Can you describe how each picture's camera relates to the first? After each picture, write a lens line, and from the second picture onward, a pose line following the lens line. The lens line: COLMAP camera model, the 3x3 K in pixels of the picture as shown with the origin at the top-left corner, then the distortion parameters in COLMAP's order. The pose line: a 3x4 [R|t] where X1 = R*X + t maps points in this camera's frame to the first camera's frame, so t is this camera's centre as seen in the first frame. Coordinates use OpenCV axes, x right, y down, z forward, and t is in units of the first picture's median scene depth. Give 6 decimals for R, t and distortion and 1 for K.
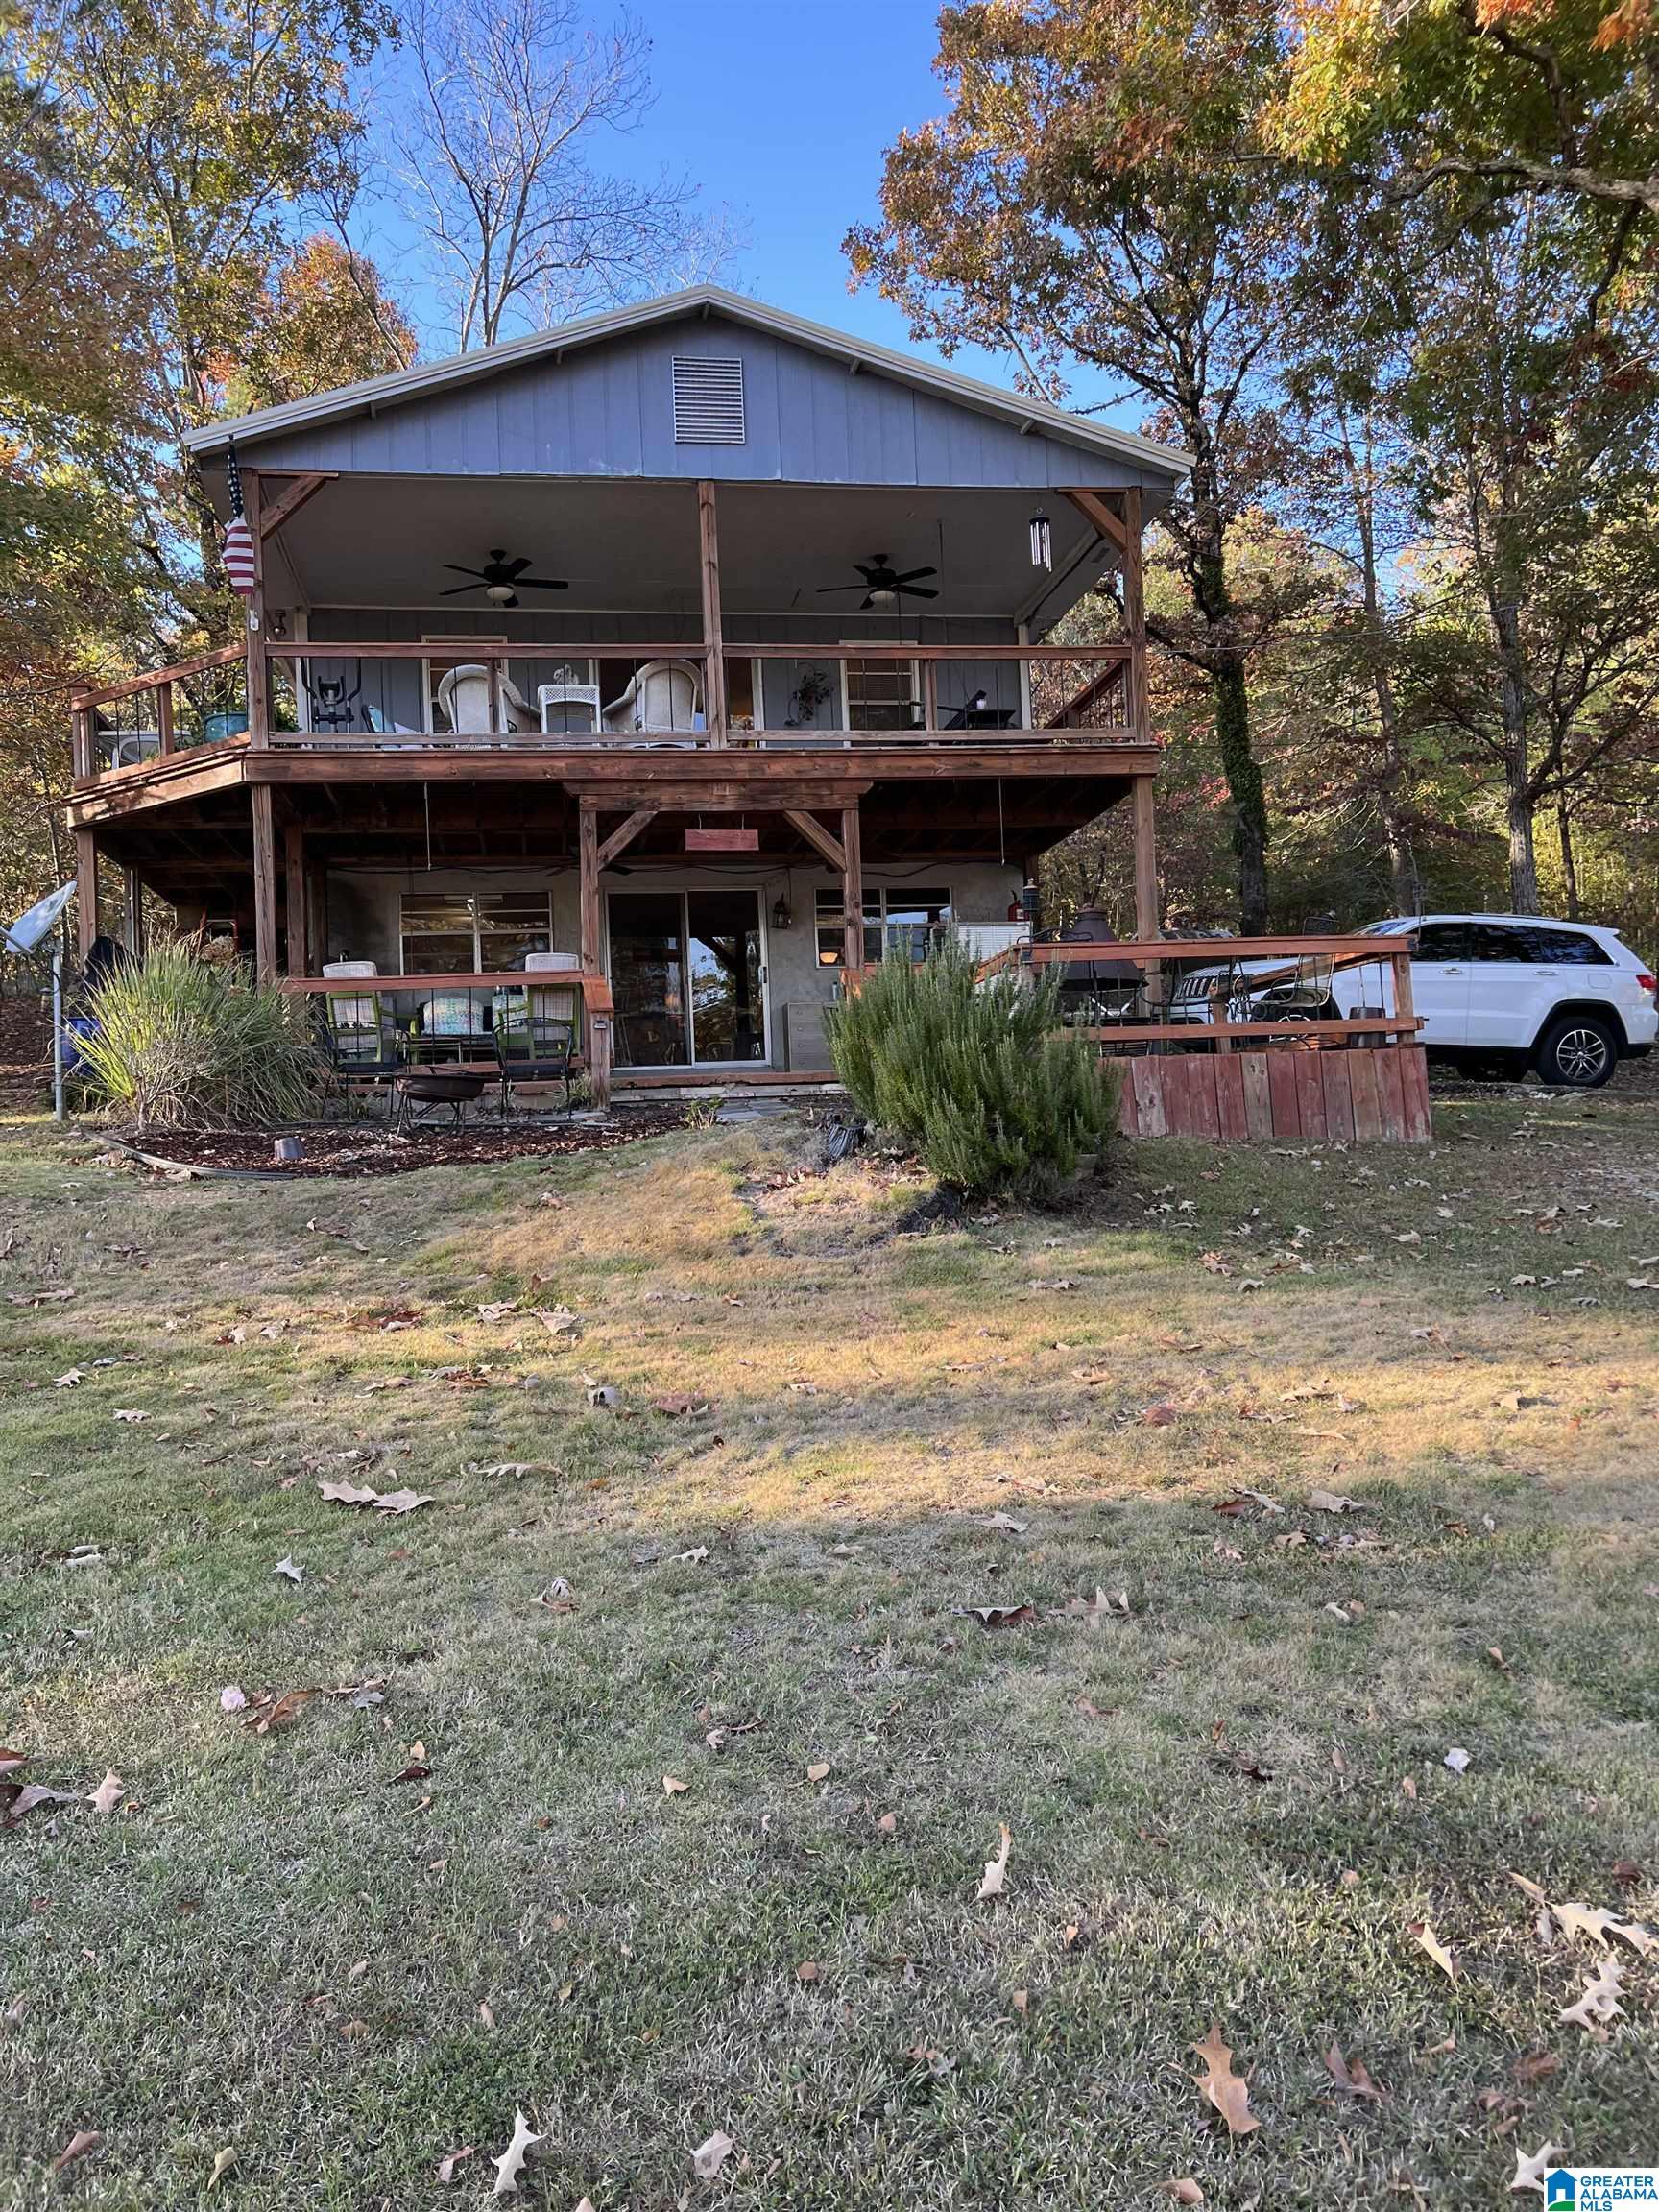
lens RADIAL K [[1688.4, 0, 829.5], [0, 1688.4, 1106.0], [0, 0, 1]] dist [0.097853, -0.139306]
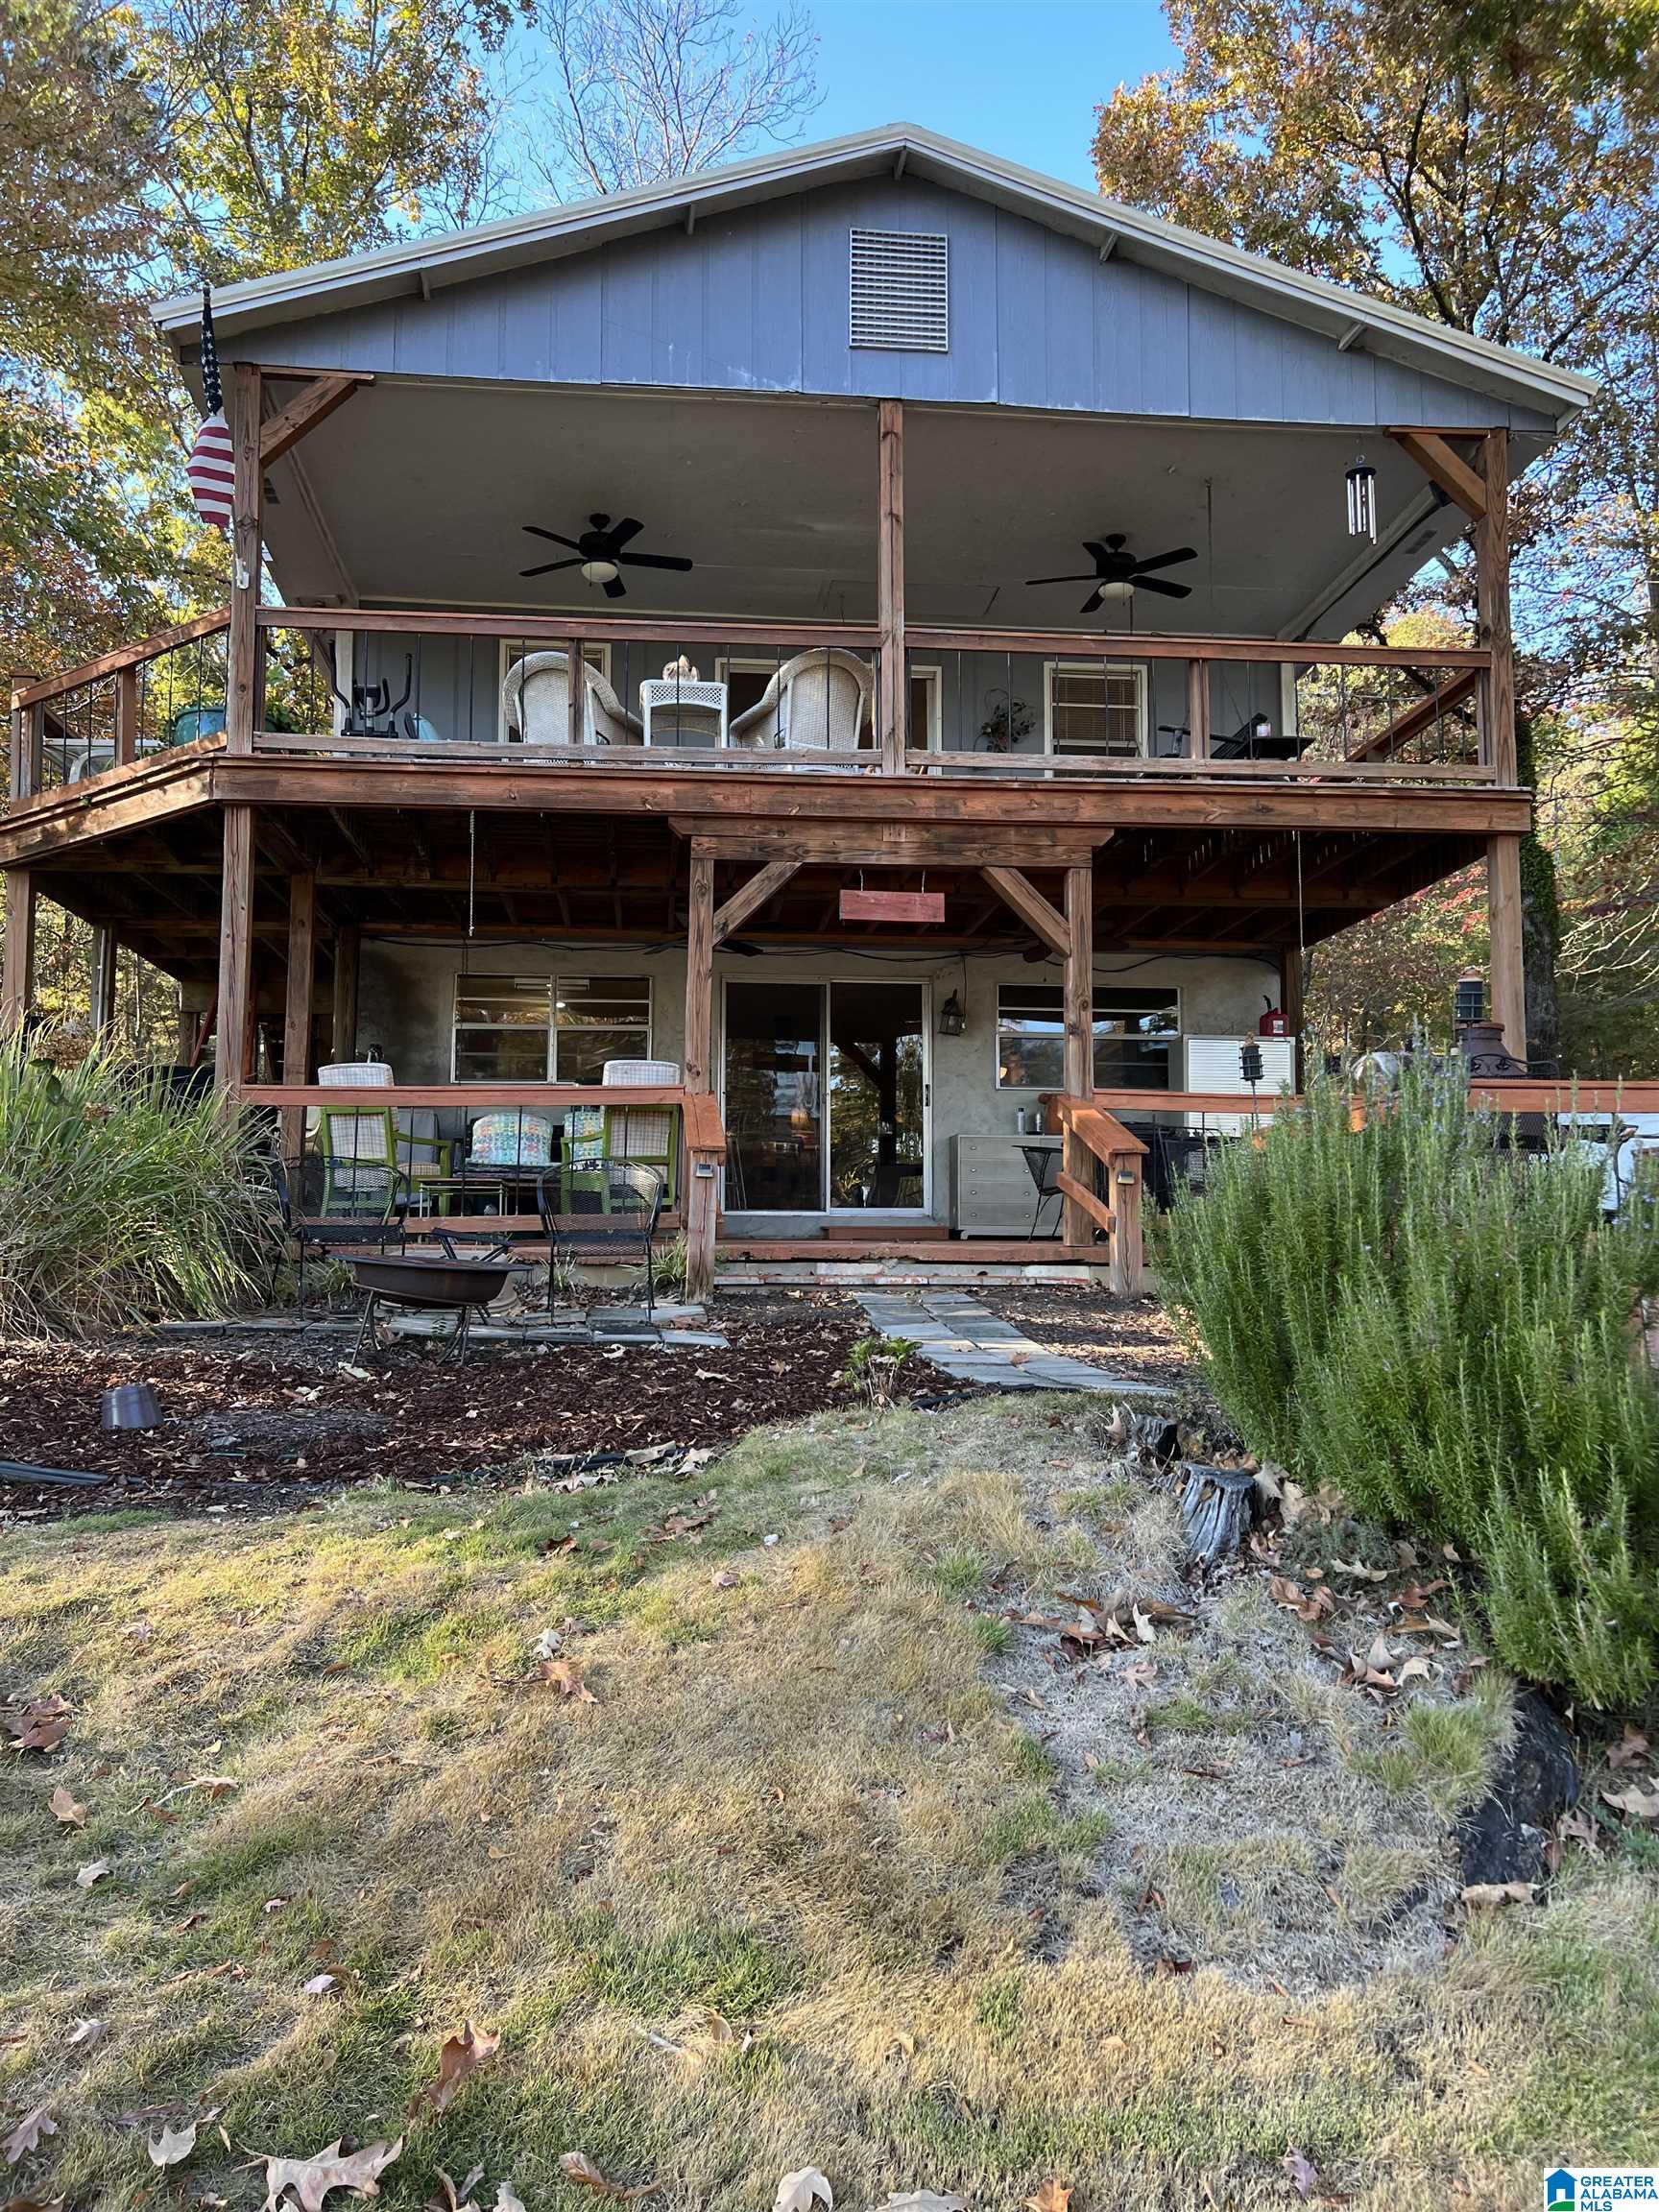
lens RADIAL K [[1637.2, 0, 829.5], [0, 1637.2, 1106.0], [0, 0, 1]] dist [0.058611, 0.000429]
pose [[0.997233, 0.037110, -0.064414, -0.042713], [-0.040895, 0.997451, -0.058471, -0.035203], [0.062080, 0.060943, 0.996209, 0.334303]]
